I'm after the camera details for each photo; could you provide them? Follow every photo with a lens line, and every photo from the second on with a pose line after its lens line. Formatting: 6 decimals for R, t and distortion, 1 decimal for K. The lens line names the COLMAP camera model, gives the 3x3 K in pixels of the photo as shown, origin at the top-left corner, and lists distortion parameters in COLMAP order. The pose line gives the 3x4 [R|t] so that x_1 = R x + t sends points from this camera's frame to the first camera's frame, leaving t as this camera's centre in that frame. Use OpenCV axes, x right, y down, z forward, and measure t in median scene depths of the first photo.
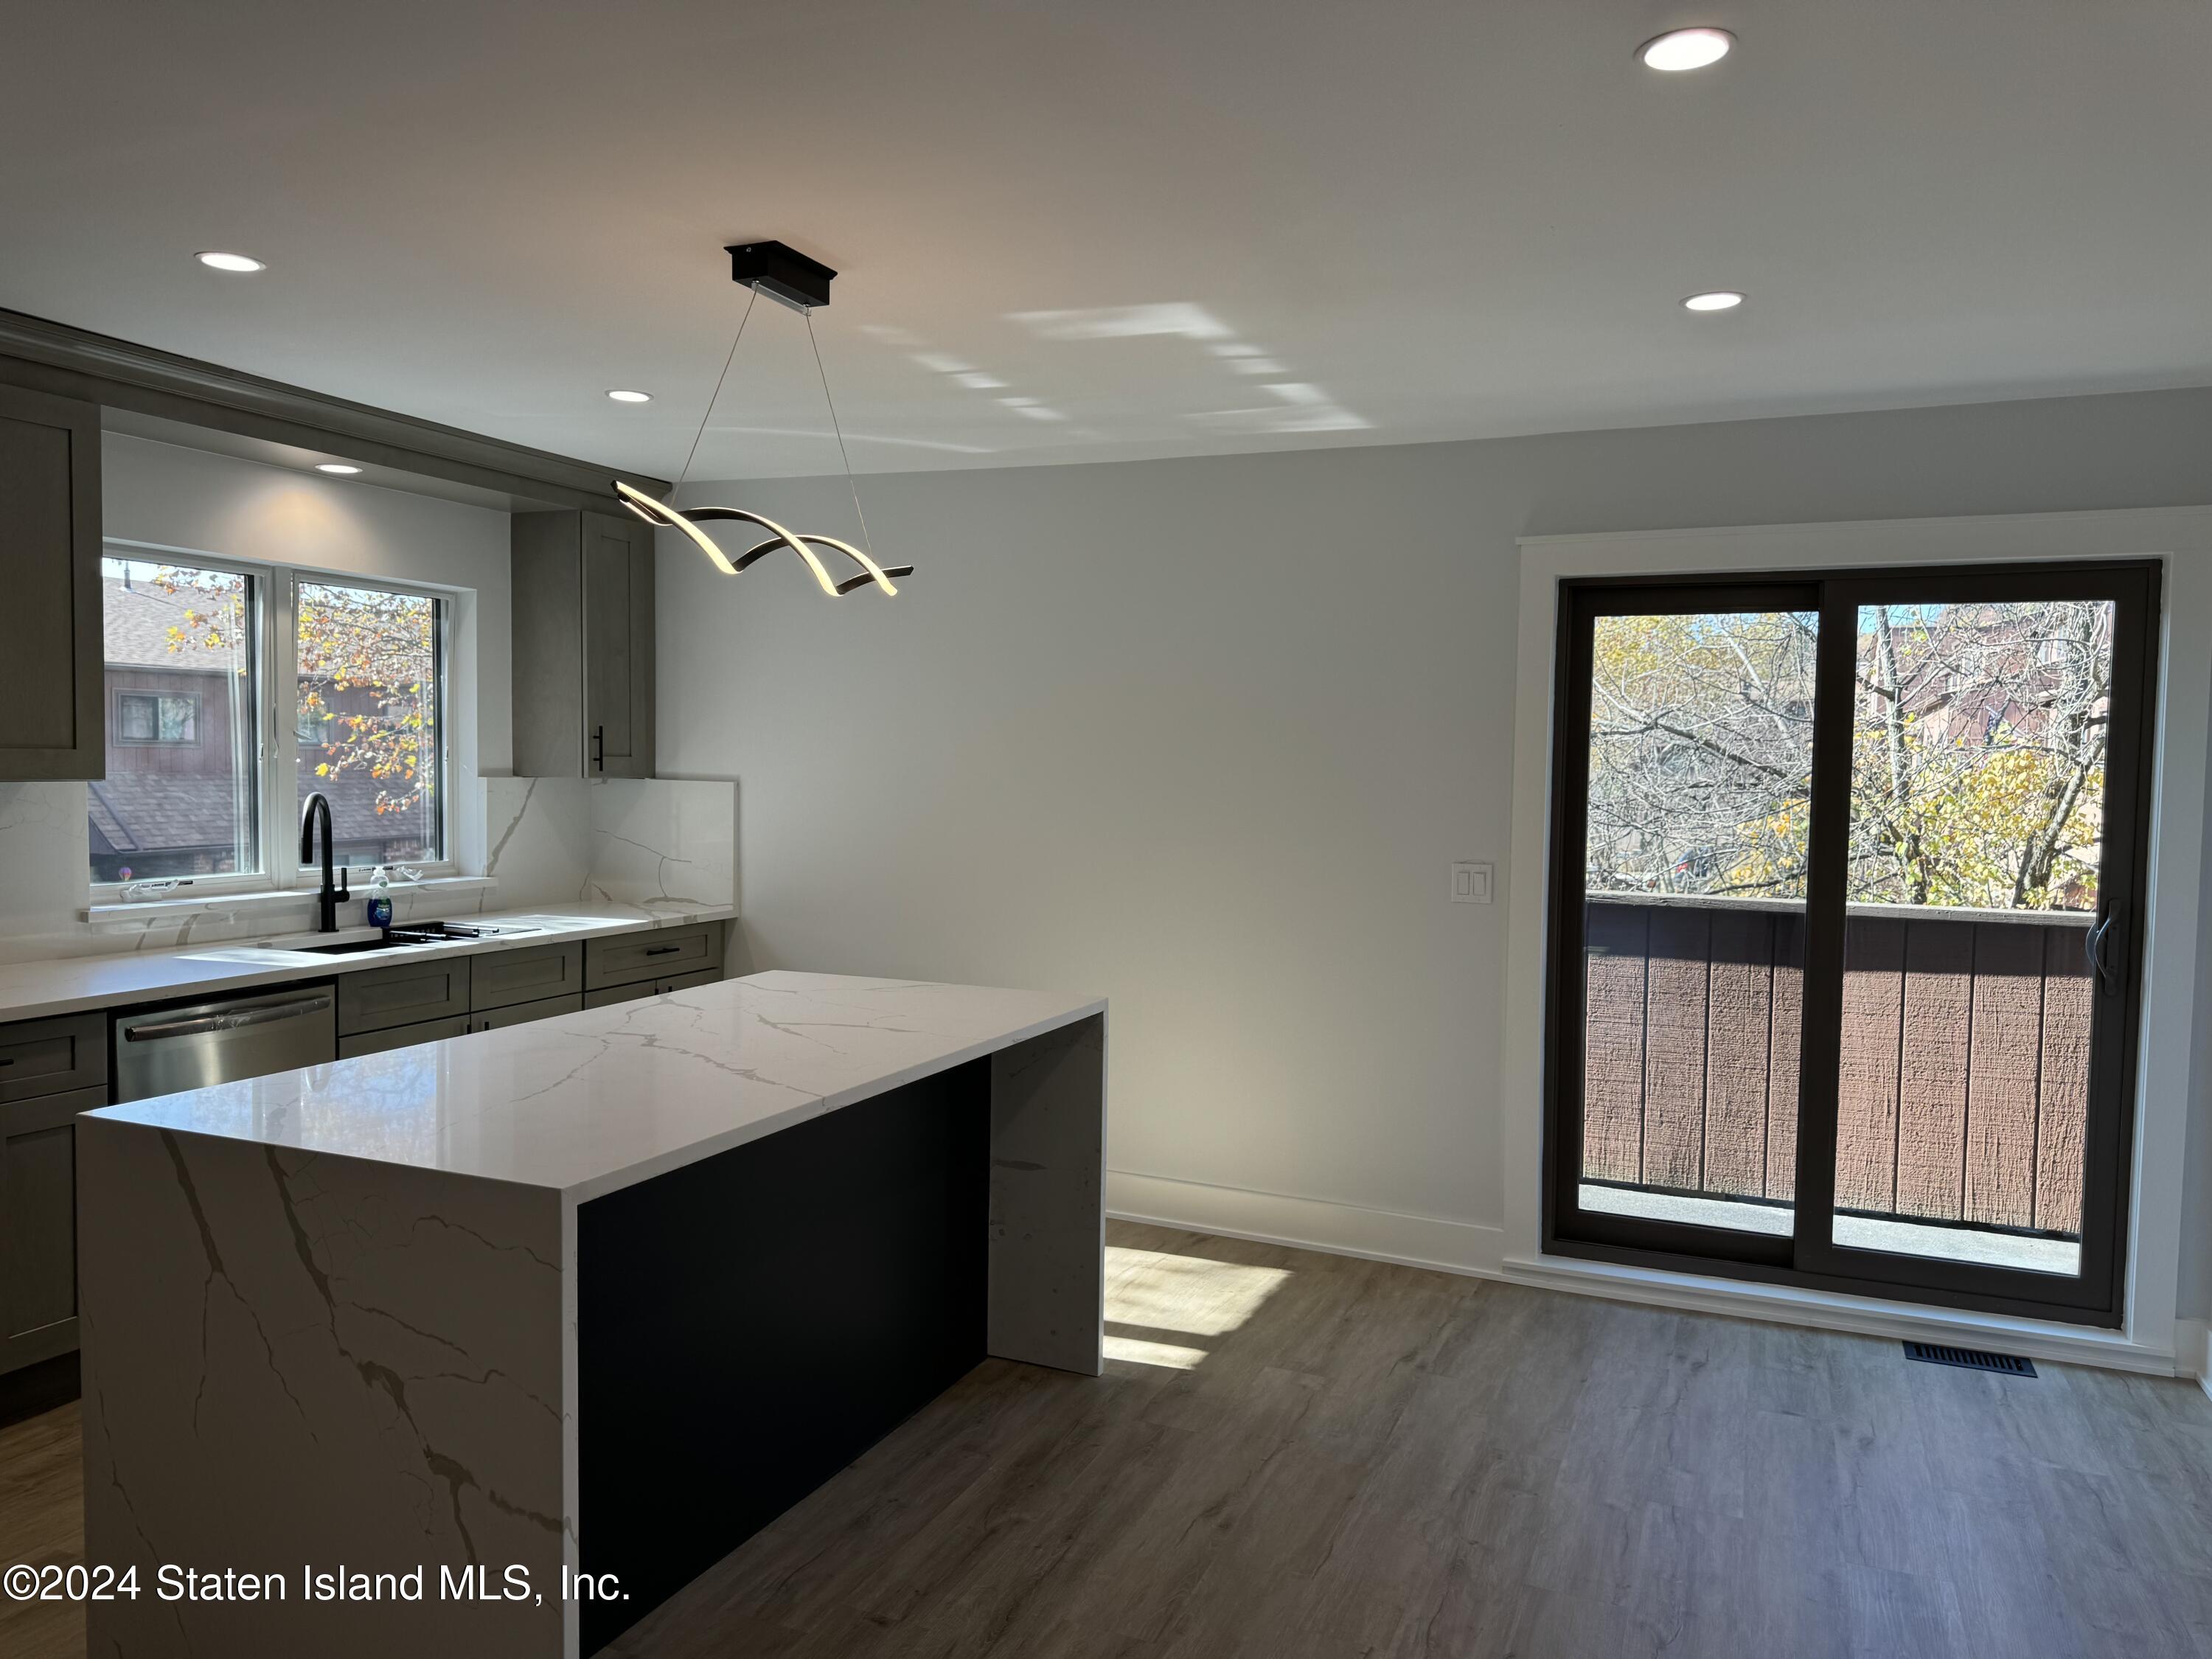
lens RADIAL K [[1564.7, 0, 1104.0], [0, 1564.7, 840.3], [0, 0, 1]] dist [0.019200, -0.029092]
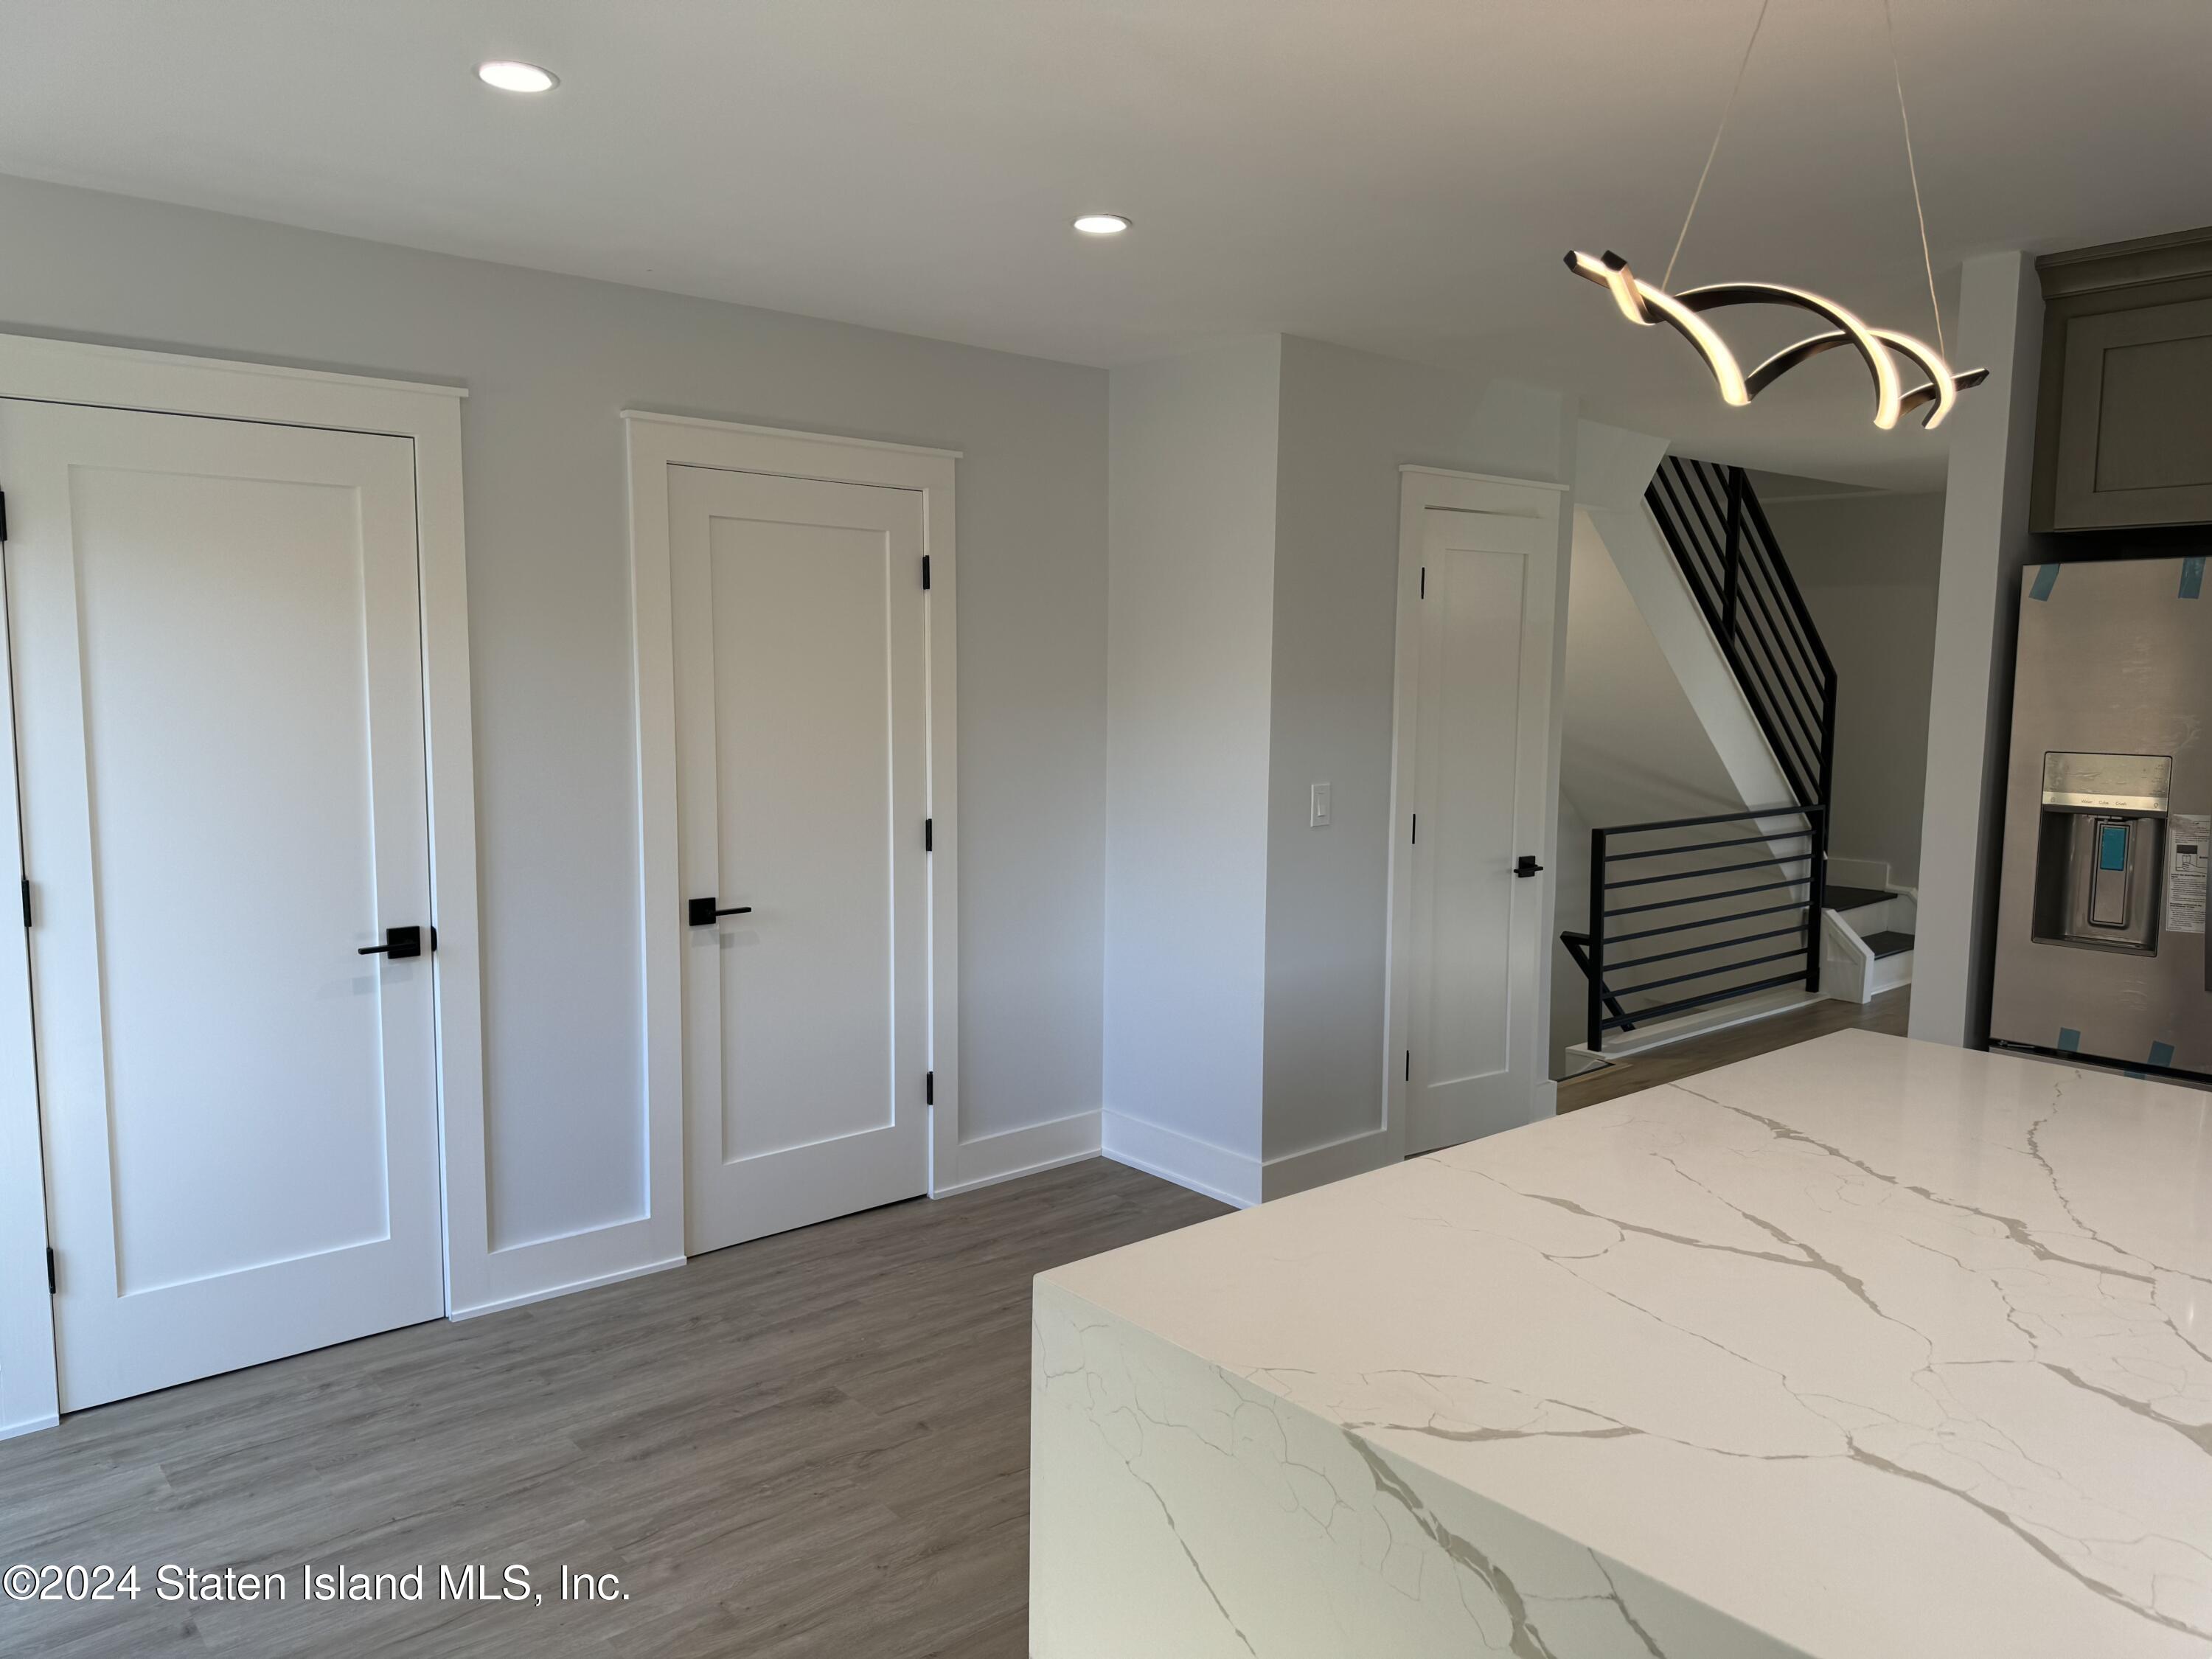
lens RADIAL K [[1564.7, 0, 1104.0], [0, 1564.7, 840.3], [0, 0, 1]] dist [0.019200, -0.029092]
pose [[-0.896809, -0.073024, 0.436350, -0.215720], [-0.000655, 0.986502, 0.163746, -0.096836], [-0.442417, 0.146563, -0.884752, 1.529244]]
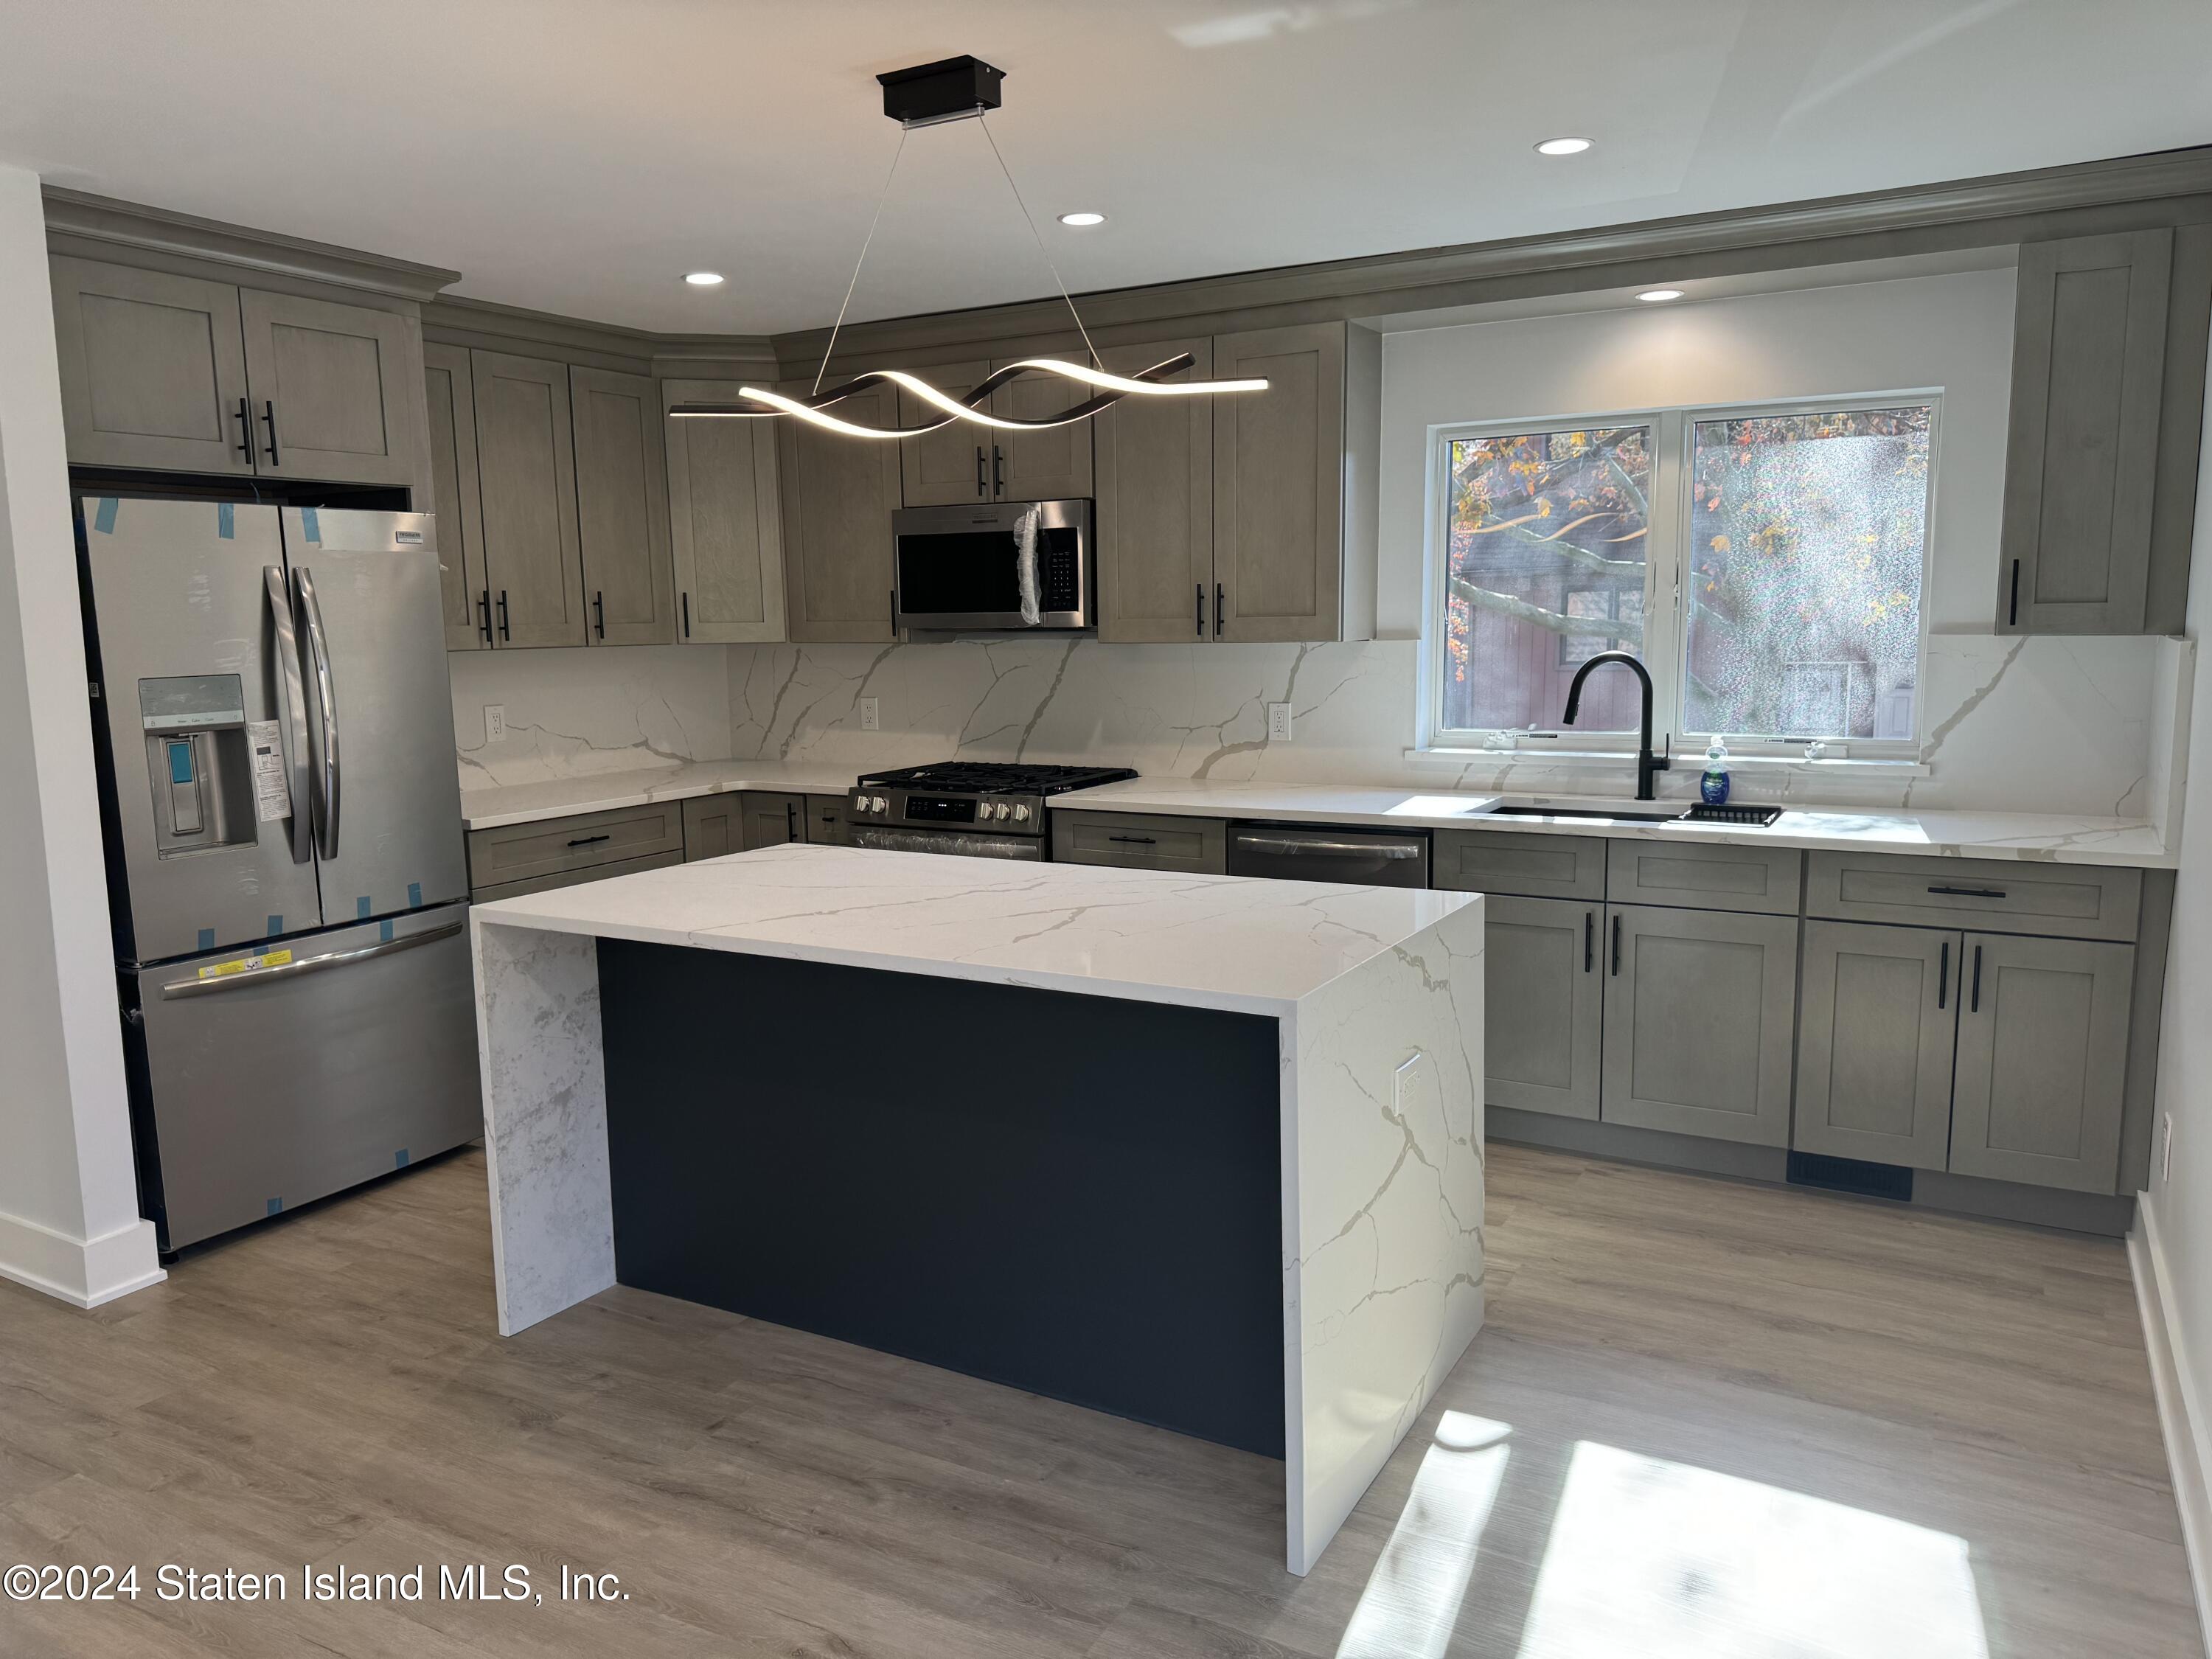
lens RADIAL K [[1564.7, 0, 1104.0], [0, 1564.7, 840.3], [0, 0, 1]] dist [0.019200, -0.029092]
pose [[-0.111164, 0.129513, -0.985327, 0.688563], [-0.038048, 0.990190, 0.134445, -0.046302], [0.993073, 0.052436, -0.105146, 1.113528]]
